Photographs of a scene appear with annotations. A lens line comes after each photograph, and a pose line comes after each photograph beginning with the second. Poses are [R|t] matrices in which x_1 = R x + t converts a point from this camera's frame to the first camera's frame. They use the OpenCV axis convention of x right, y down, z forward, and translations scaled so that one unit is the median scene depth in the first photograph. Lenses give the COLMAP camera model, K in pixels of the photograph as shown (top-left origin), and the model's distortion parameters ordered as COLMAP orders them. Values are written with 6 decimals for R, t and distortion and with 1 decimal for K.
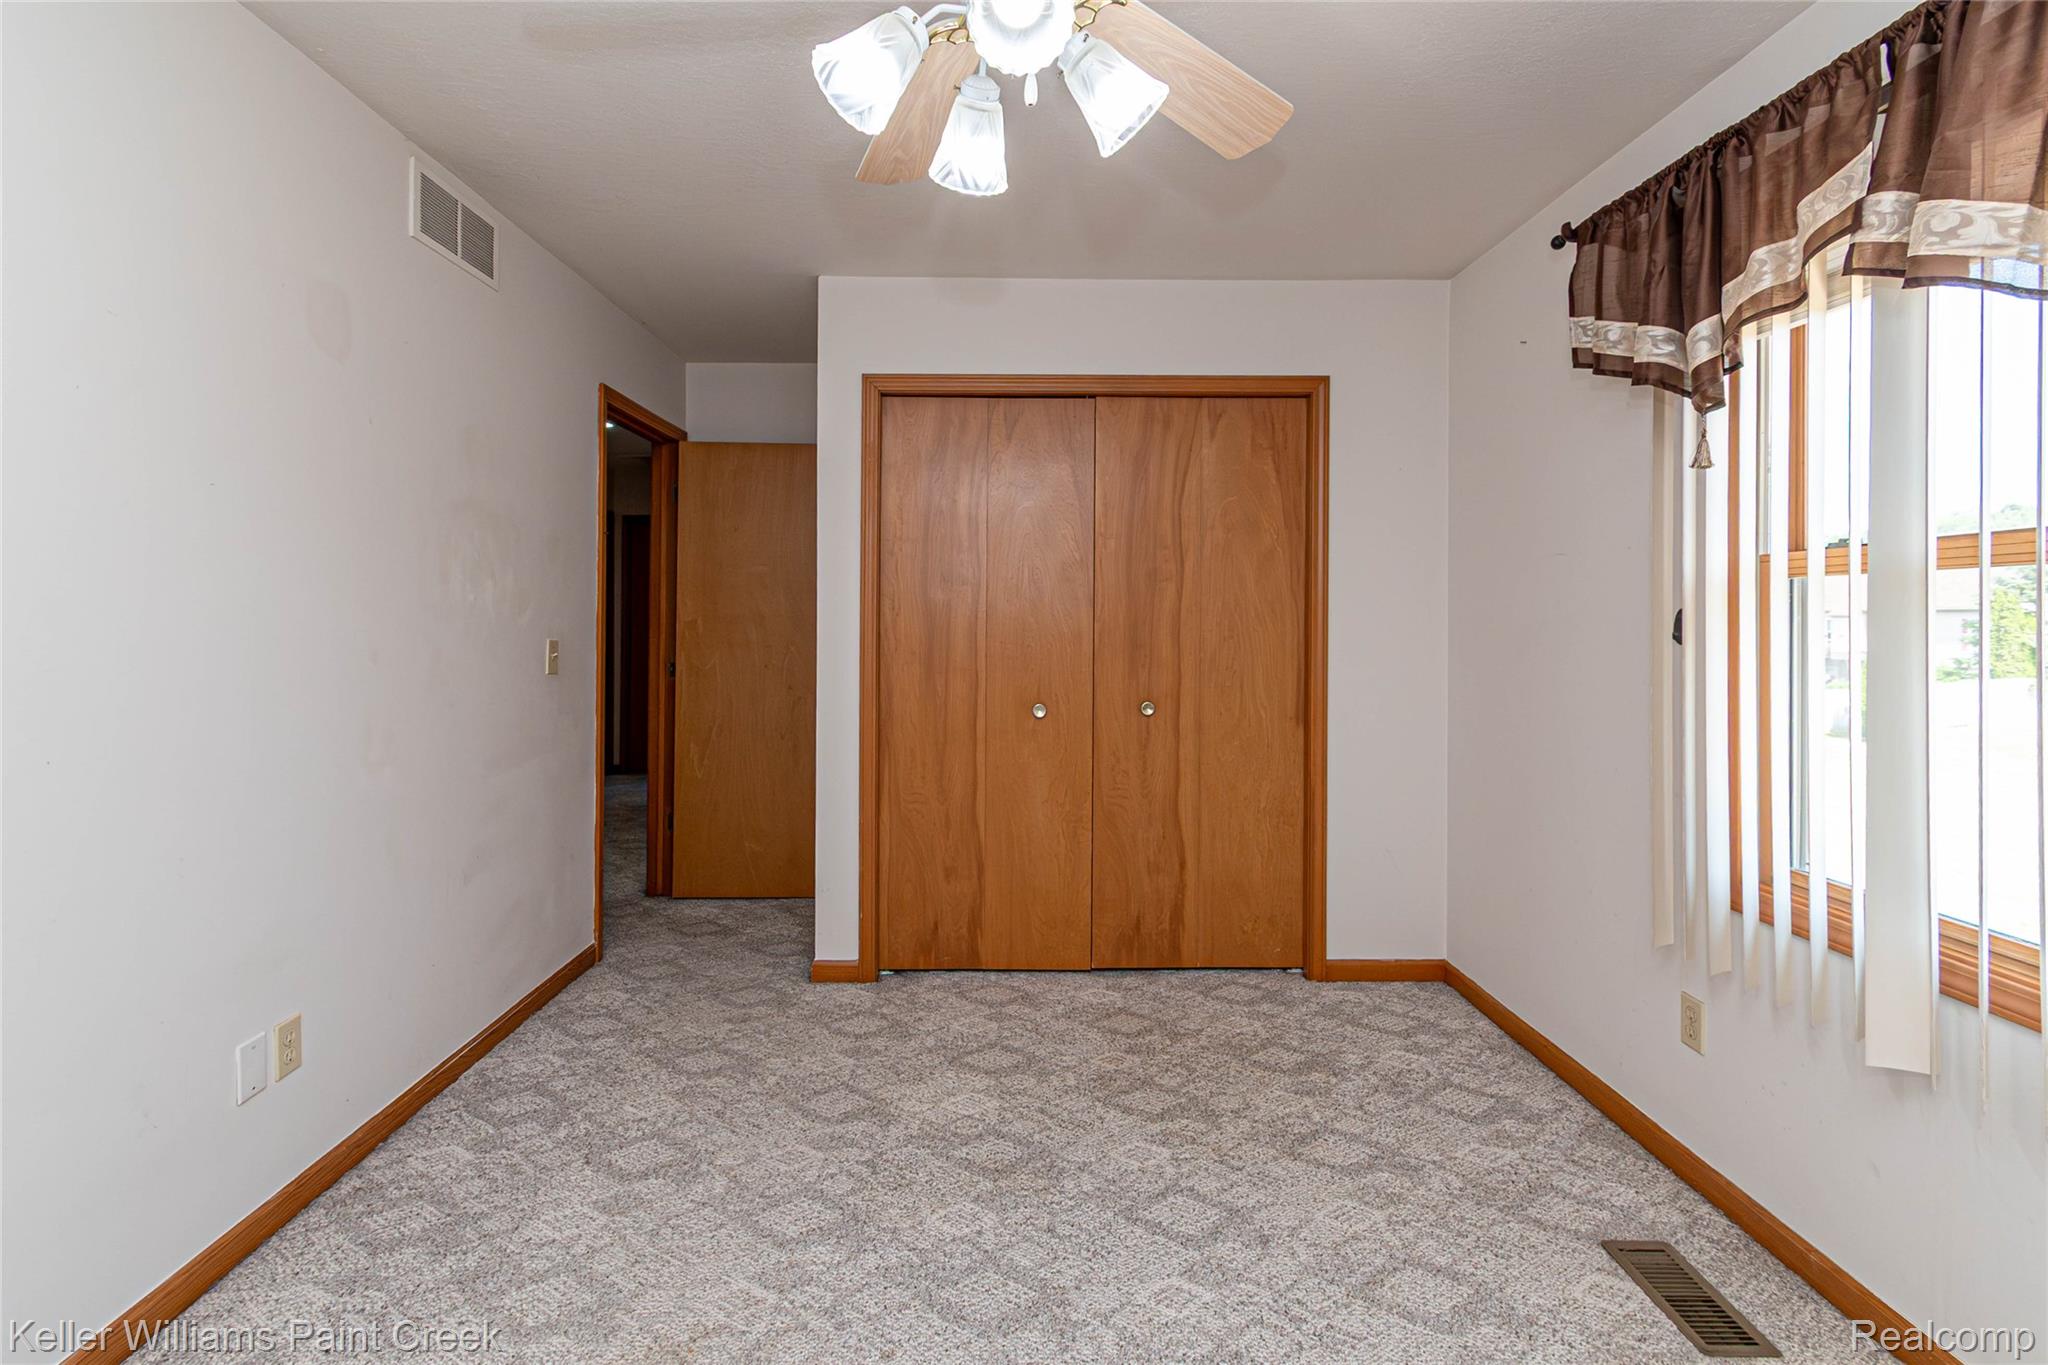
lens RADIAL K [[912.9, 0, 1013.6], [0, 912.9, 625.1], [0, 0, 1]] dist [0.002156, 0.000086]
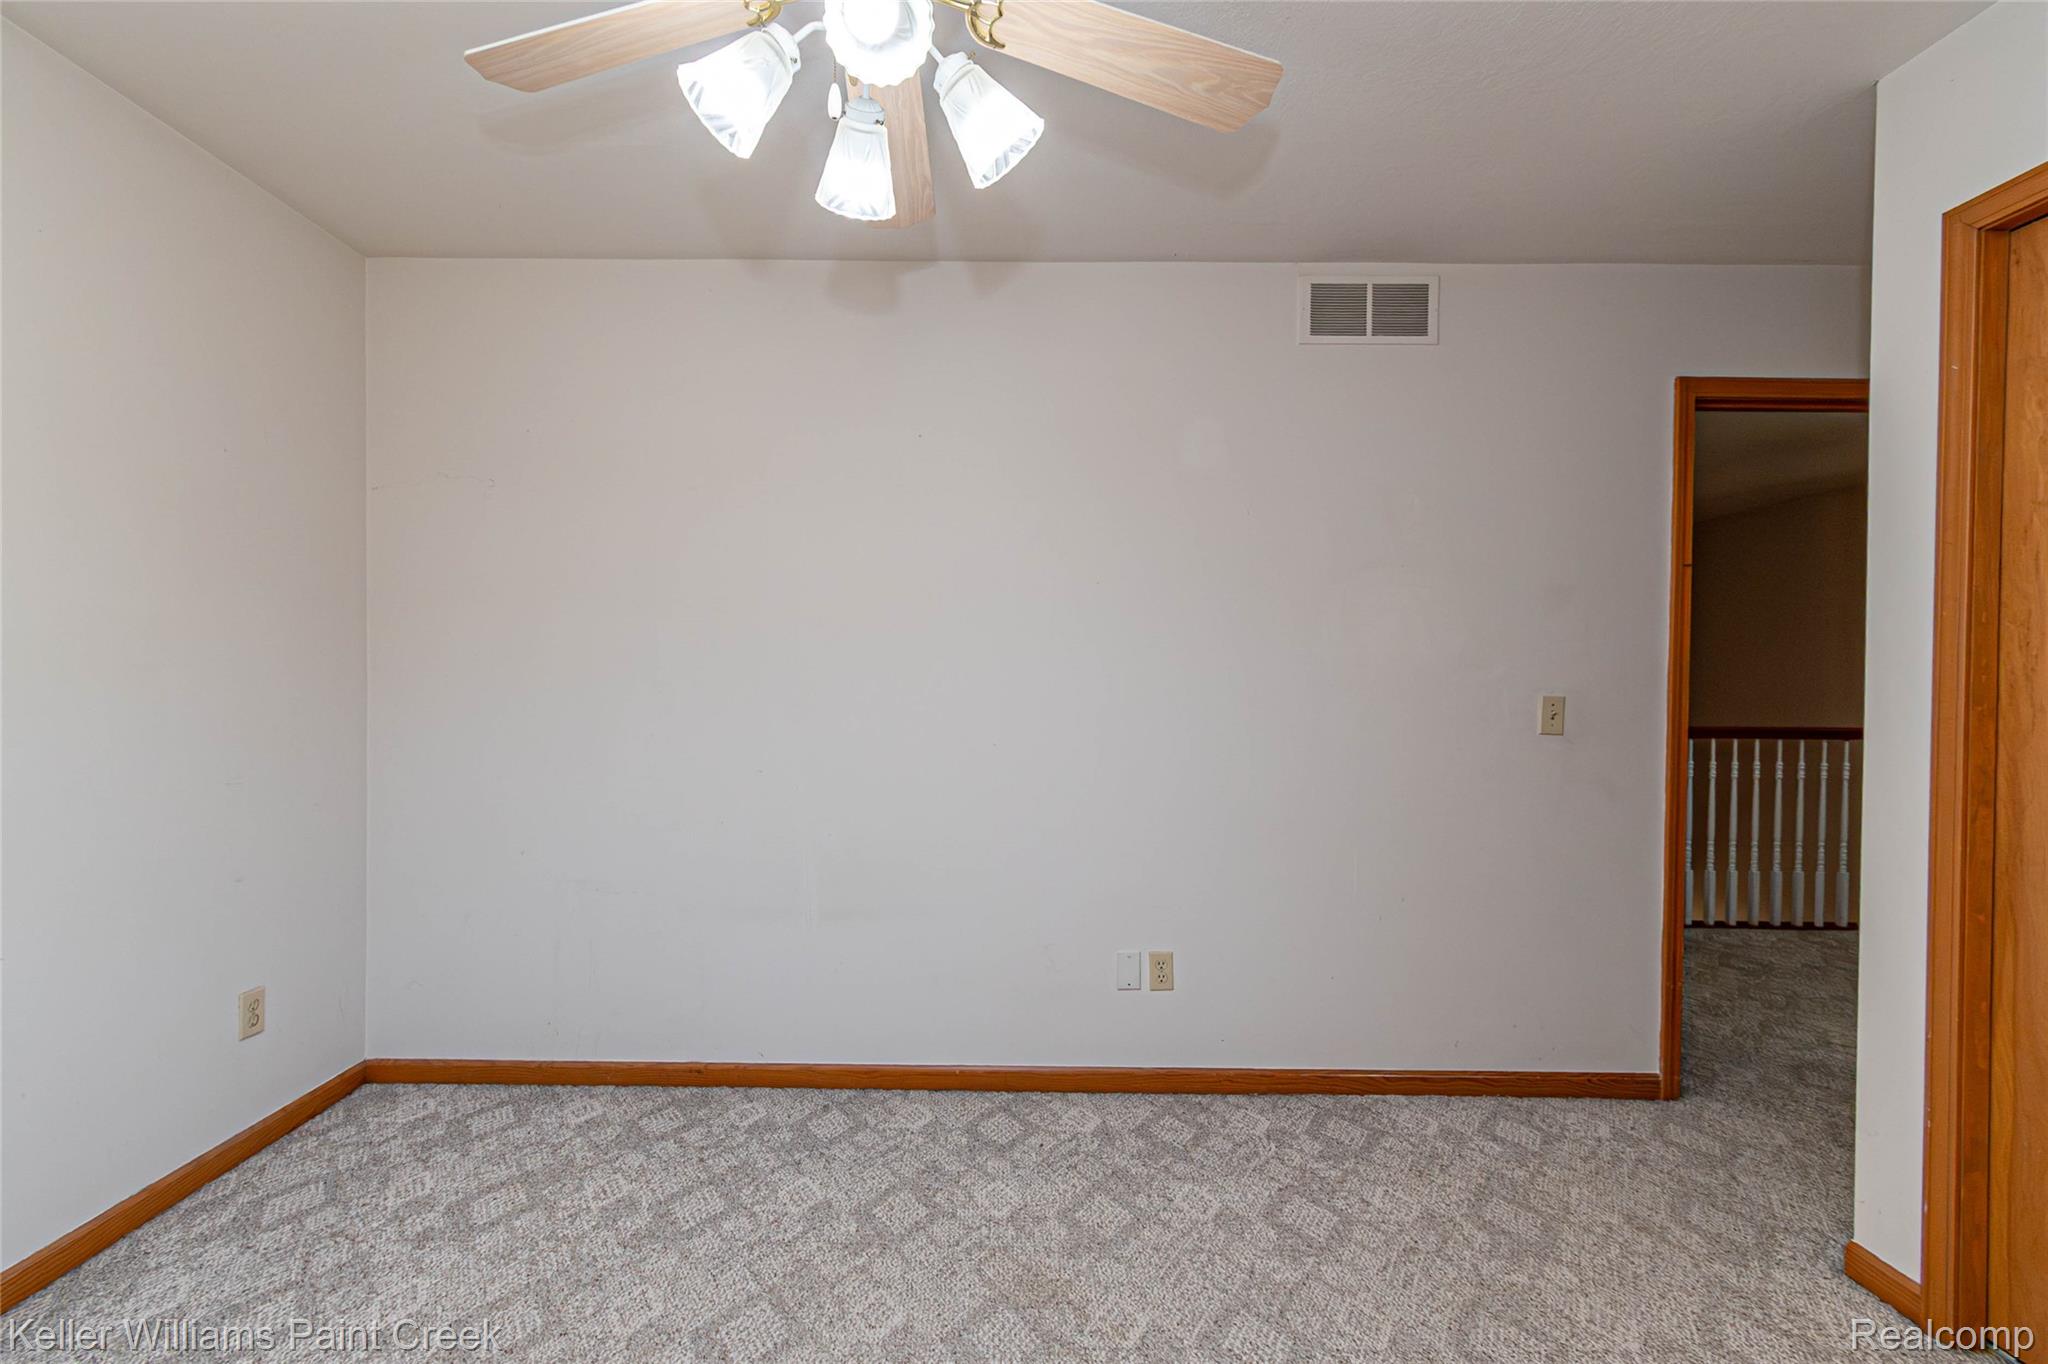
lens RADIAL K [[944.8, 0, 1020.7], [0, 944.8, 689.4], [0, 0, 1]] dist [0.002079, -0.000659]
pose [[0.006745, 0.003407, -0.999971, 0.517699], [-0.013384, 0.999905, 0.003317, 0.017976], [0.999888, 0.013361, 0.006790, 0.593231]]
